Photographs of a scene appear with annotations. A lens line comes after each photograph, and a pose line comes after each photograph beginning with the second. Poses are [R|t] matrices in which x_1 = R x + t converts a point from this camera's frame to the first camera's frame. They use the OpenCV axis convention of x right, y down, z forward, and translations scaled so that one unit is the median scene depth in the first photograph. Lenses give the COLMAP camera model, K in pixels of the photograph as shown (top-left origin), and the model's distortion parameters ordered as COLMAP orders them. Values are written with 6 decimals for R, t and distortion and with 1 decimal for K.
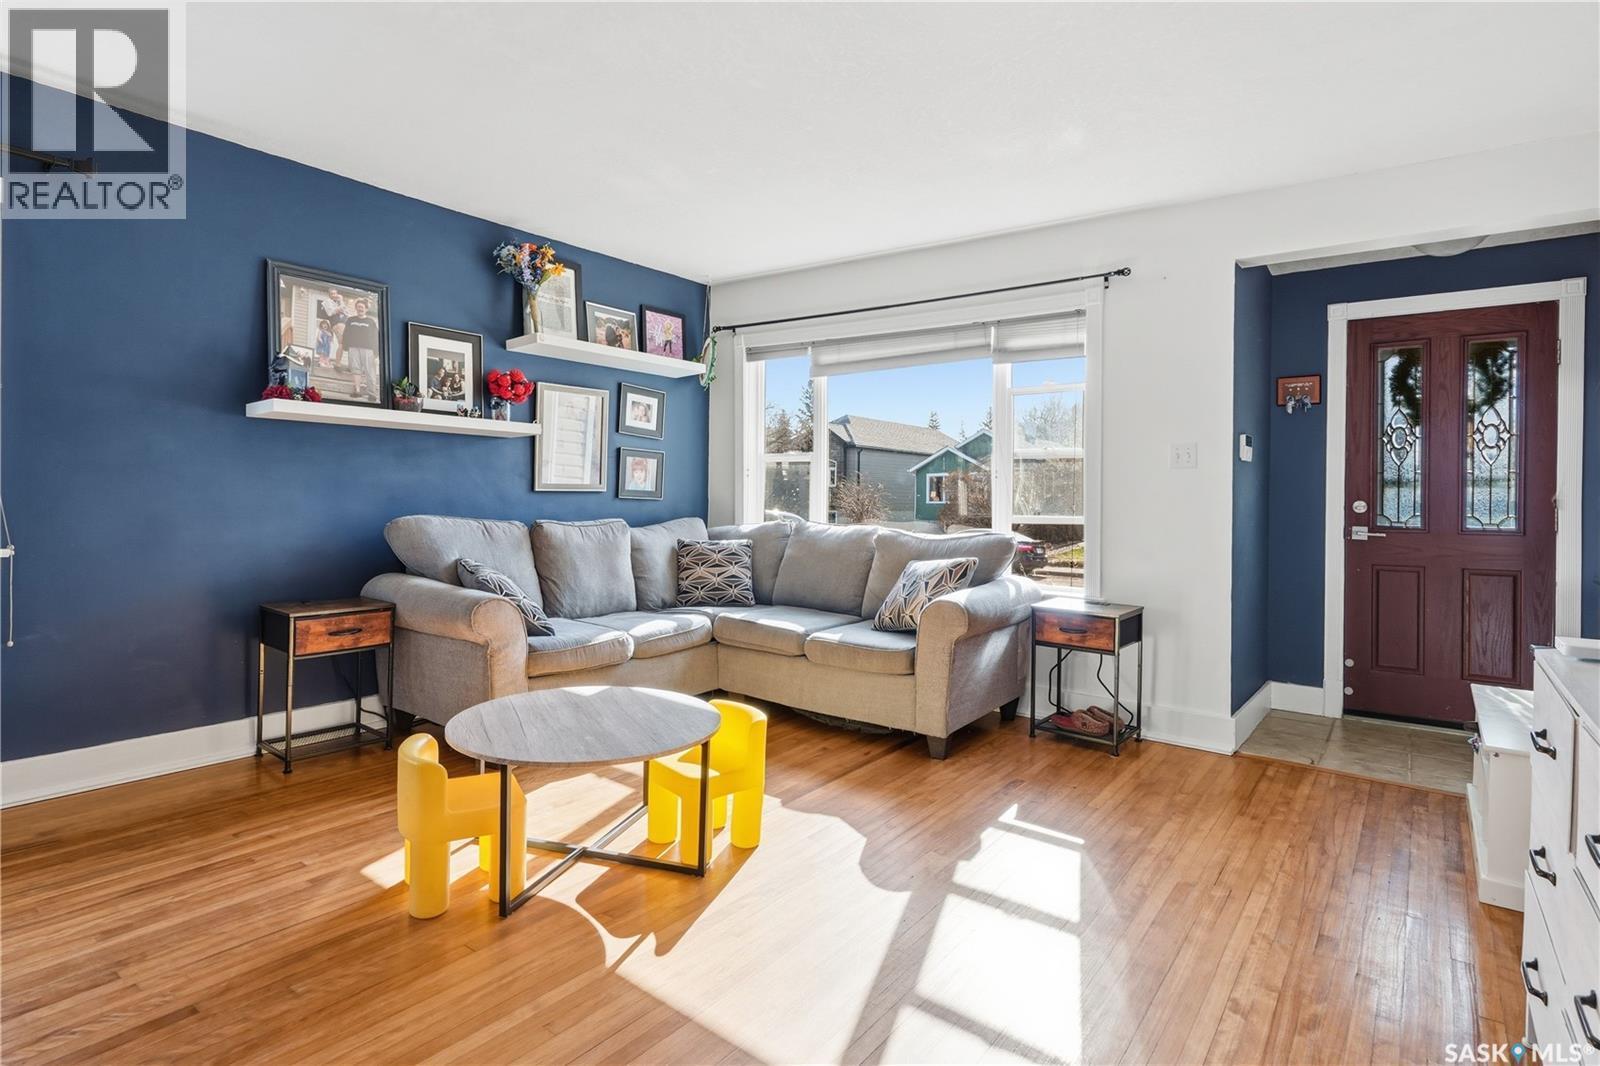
lens RADIAL K [[840.3, 0, 801.3], [0, 840.3, 500.0], [0, 0, 1]] dist [0.004345, 0.001073]
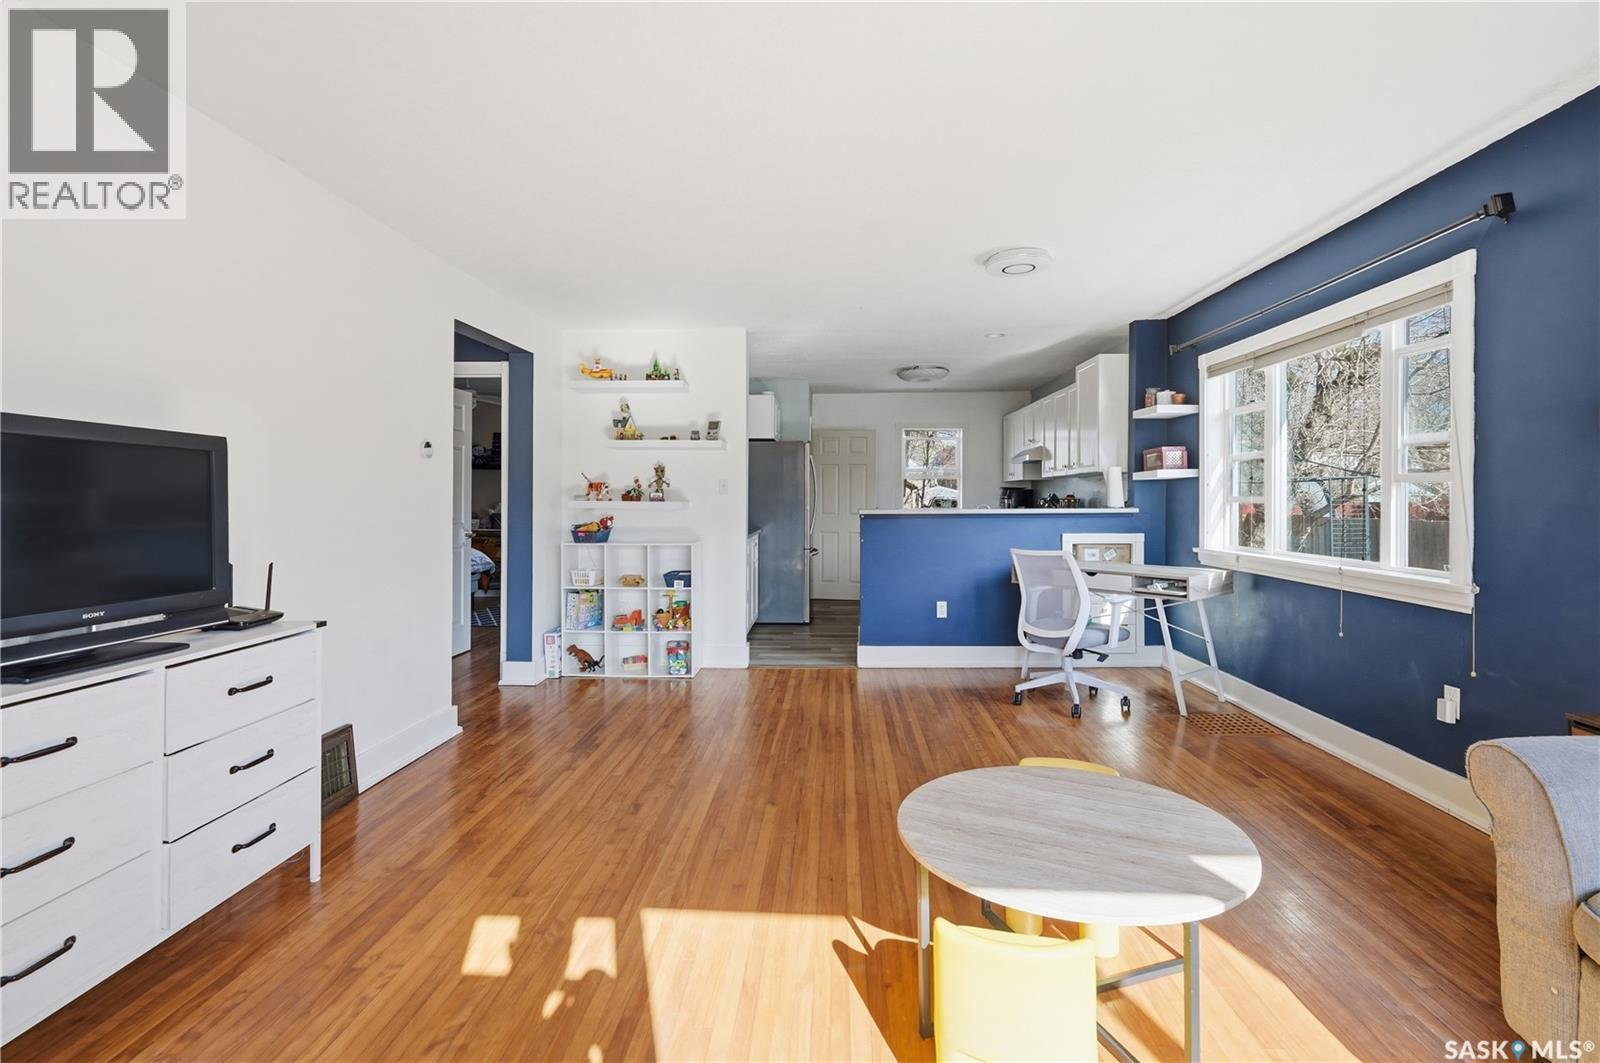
lens RADIAL K [[745.0, 0, 801.0], [0, 745.0, 506.6], [0, 0, 1]] dist [0.000044, 0.000027]
pose [[-0.831030, -0.010170, -0.556135, 0.218825], [-0.015028, 0.999878, 0.004172, -0.025043], [0.556025, 0.011824, -0.831082, 0.907251]]
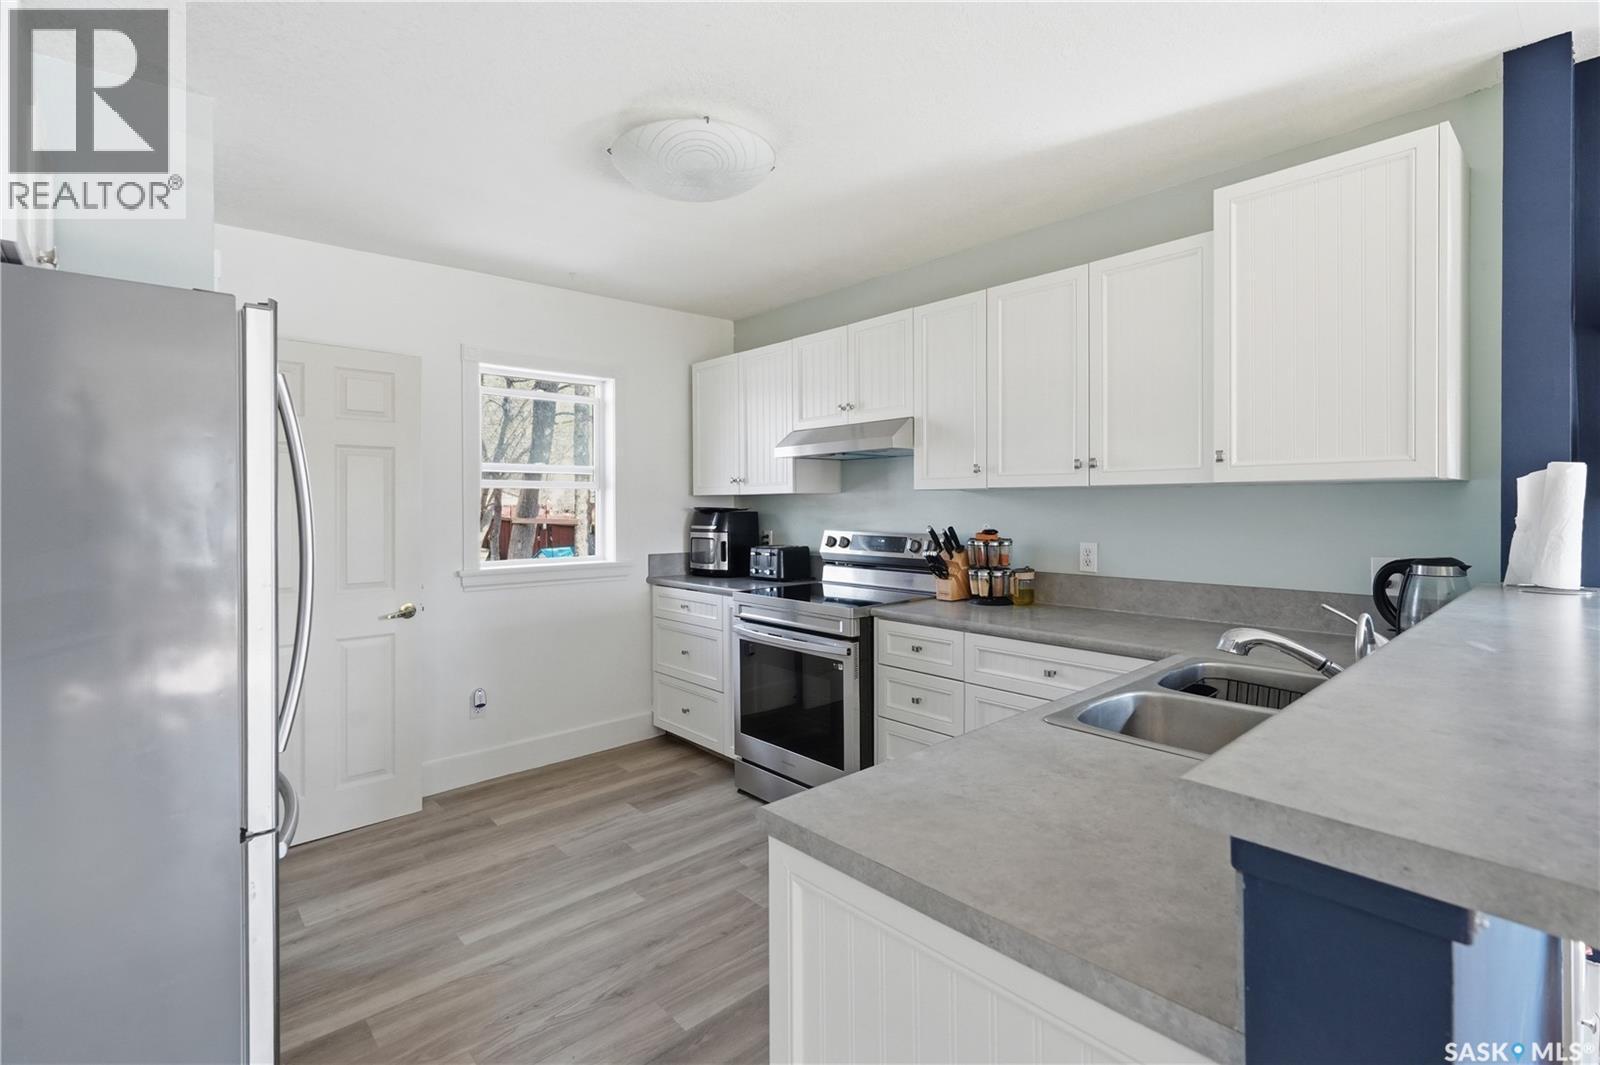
lens RADIAL K [[727.5, 0, 797.5], [0, 727.5, 515.3], [0, 0, 1]] dist [-0.001161, -0.000173]
pose [[-0.196549, -0.001347, -0.980493, -0.467388], [0.000212, 0.999999, -0.001417, -0.066844], [0.980494, -0.000486, -0.196549, -0.203855]]
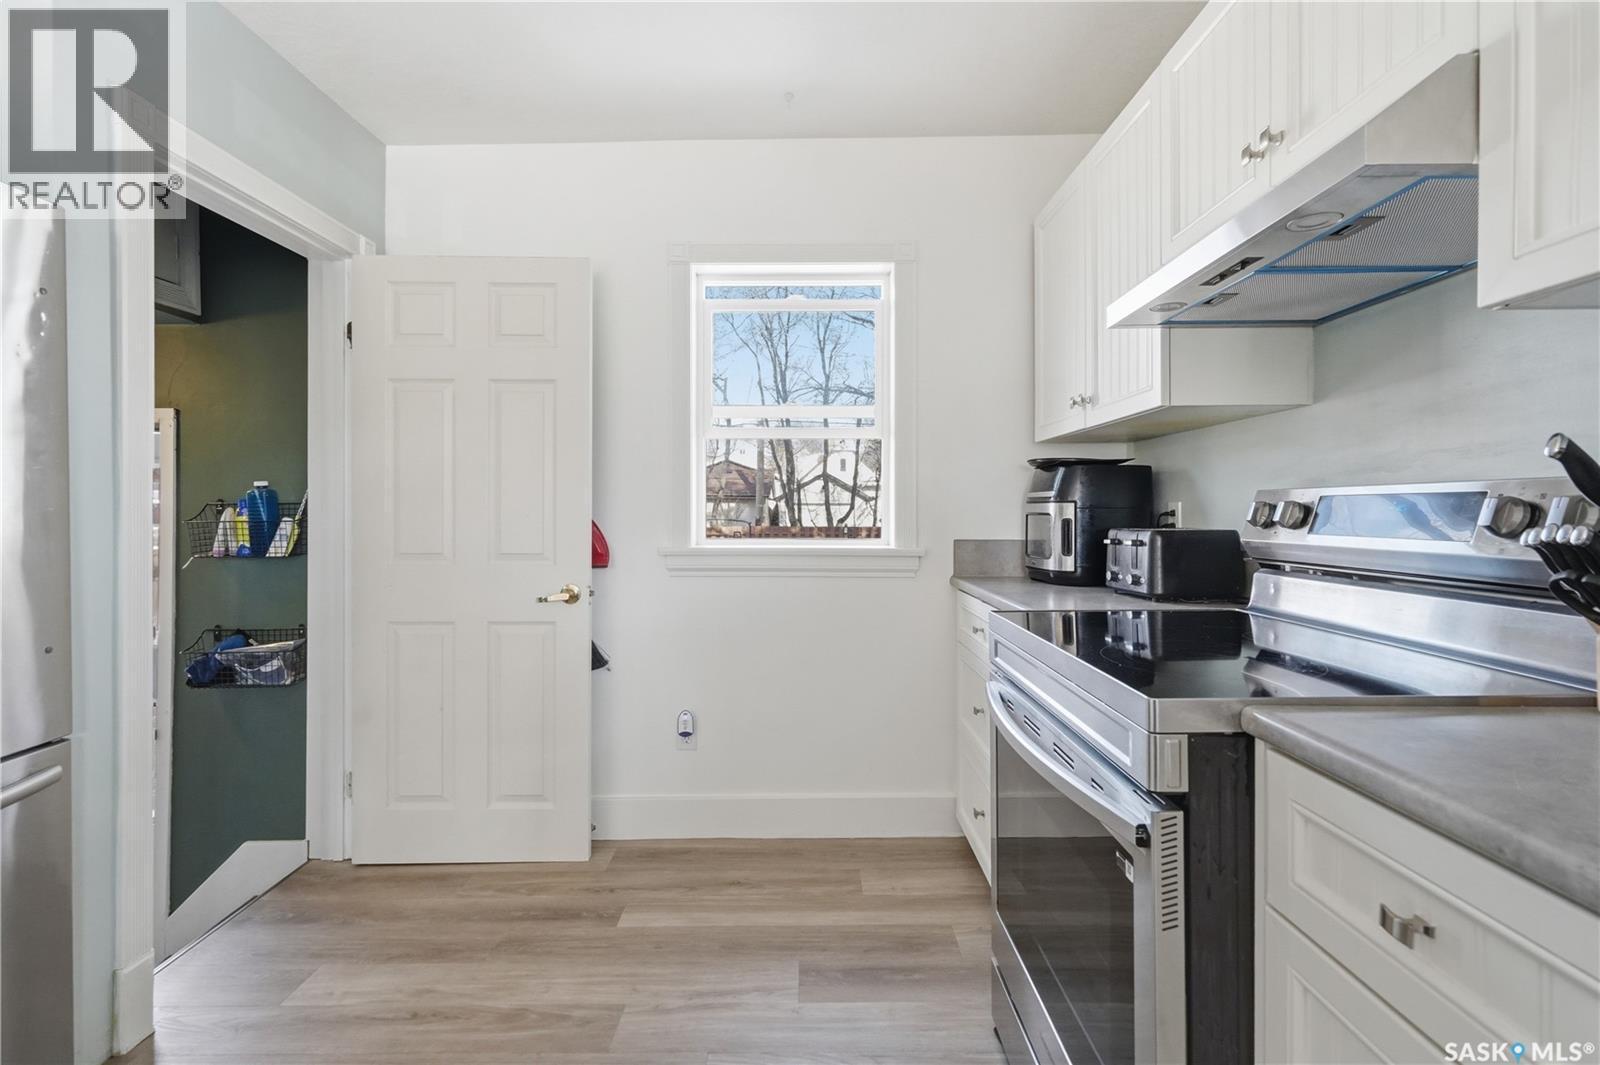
lens RADIAL K [[727.5, 0, 797.5], [0, 727.5, 515.3], [0, 0, 1]] dist [-0.001161, -0.000173]
pose [[-0.806049, -0.011327, -0.591740, -0.950880], [-0.012653, 0.999918, -0.001903, -0.030748], [0.591713, 0.005953, -0.806126, -0.179549]]
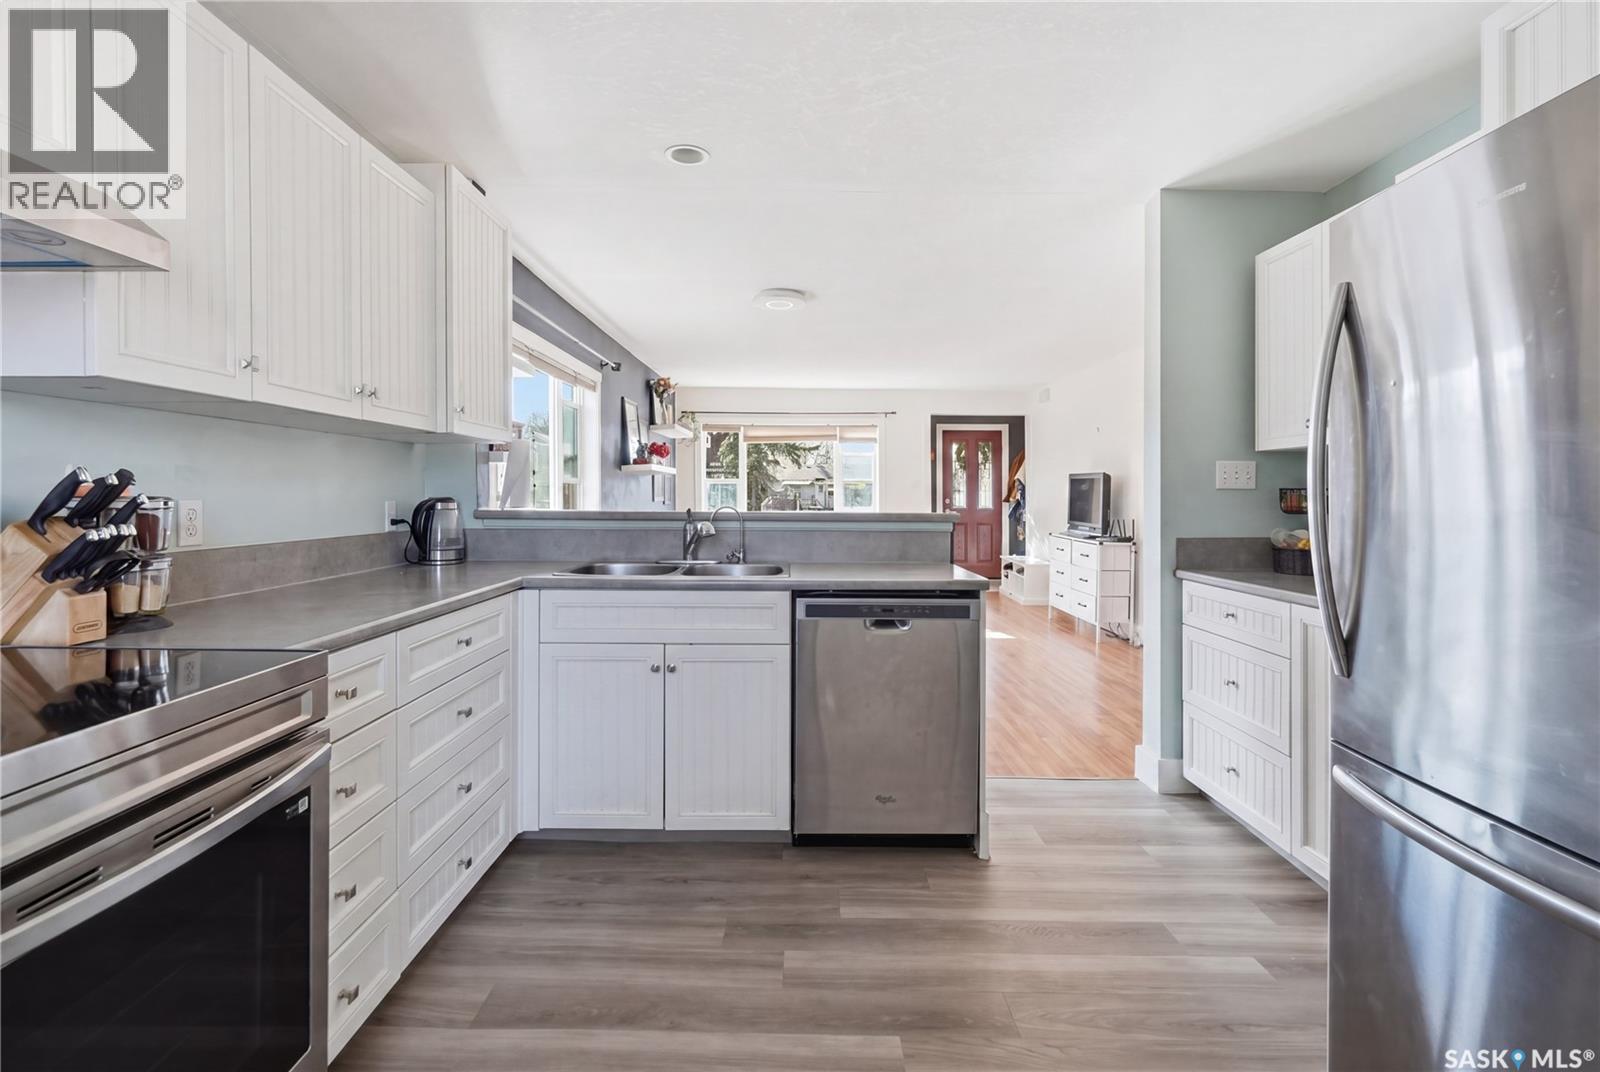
lens RADIAL K [[751.8, 0, 796.2], [0, 751.8, 501.1], [0, 0, 1]] dist [-0.003214, -0.000169]
pose [[0.805430, -0.020750, 0.592327, -1.190610], [0.012335, 0.999757, 0.018249, -0.044002], [-0.592562, -0.007392, 0.805491, -0.661249]]
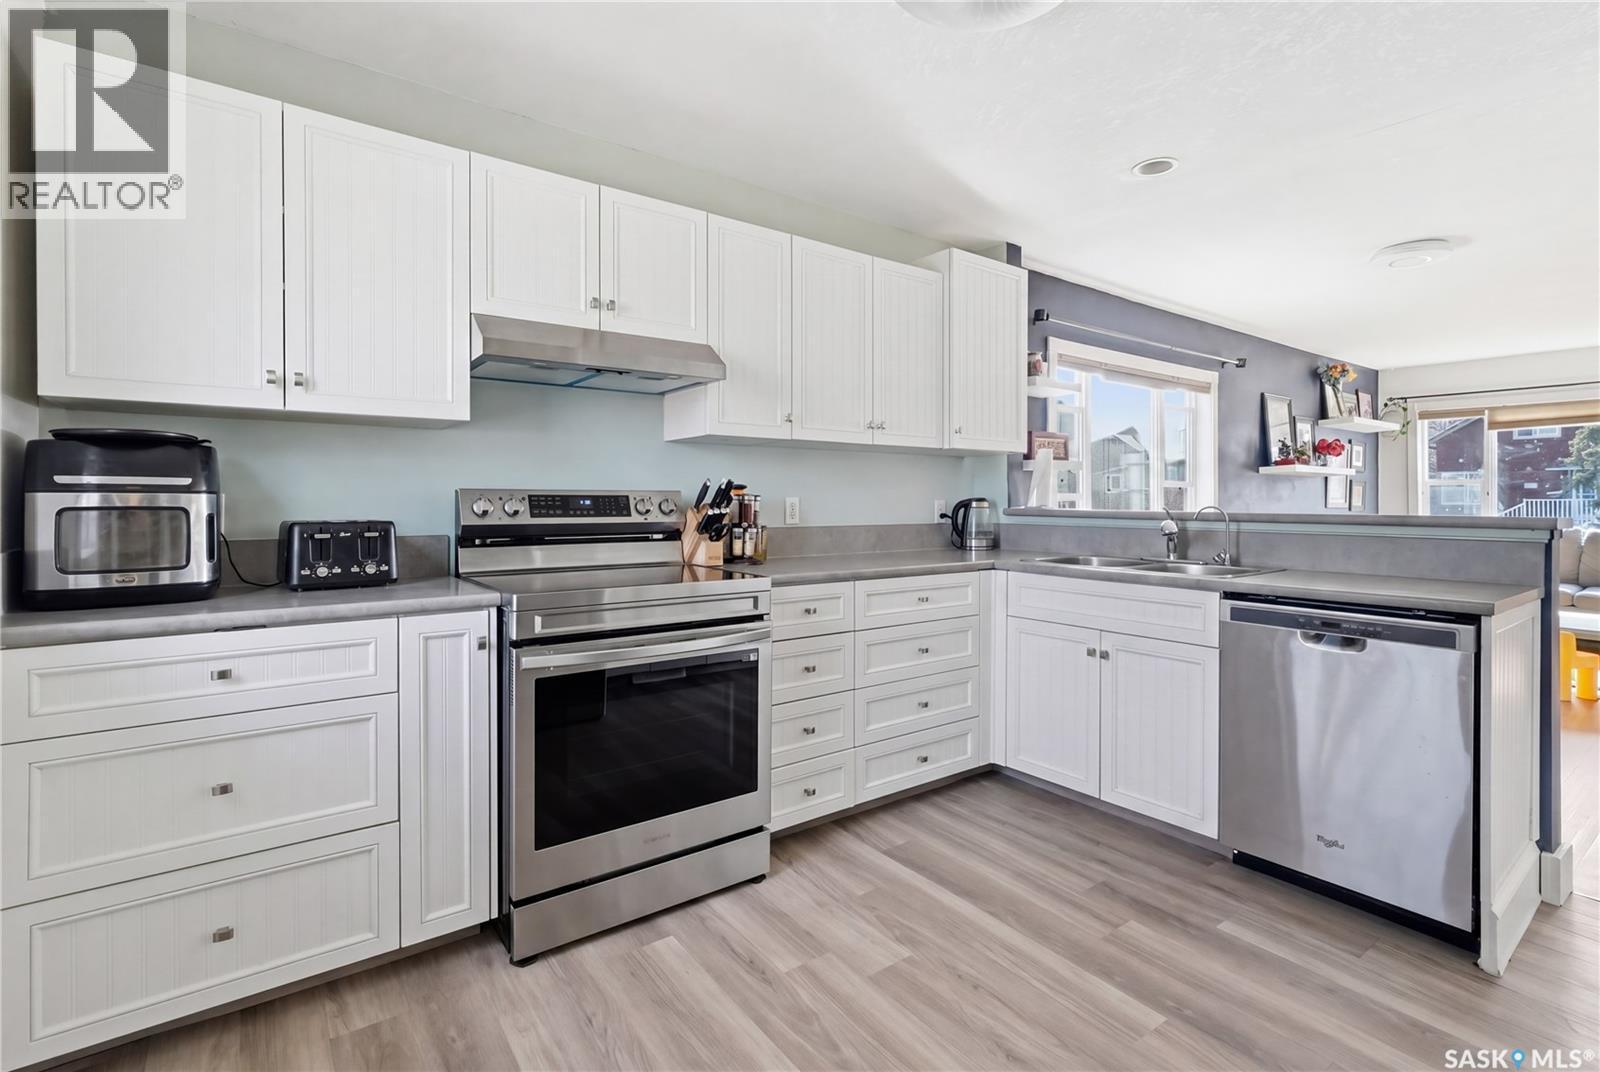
lens RADIAL K [[751.8, 0, 796.2], [0, 751.8, 501.1], [0, 0, 1]] dist [-0.003214, -0.000169]
pose [[0.954739, -0.014209, -0.297105, -0.974883], [0.013129, 0.999898, -0.005631, -0.032470], [0.297155, 0.001475, 0.954828, -0.831124]]
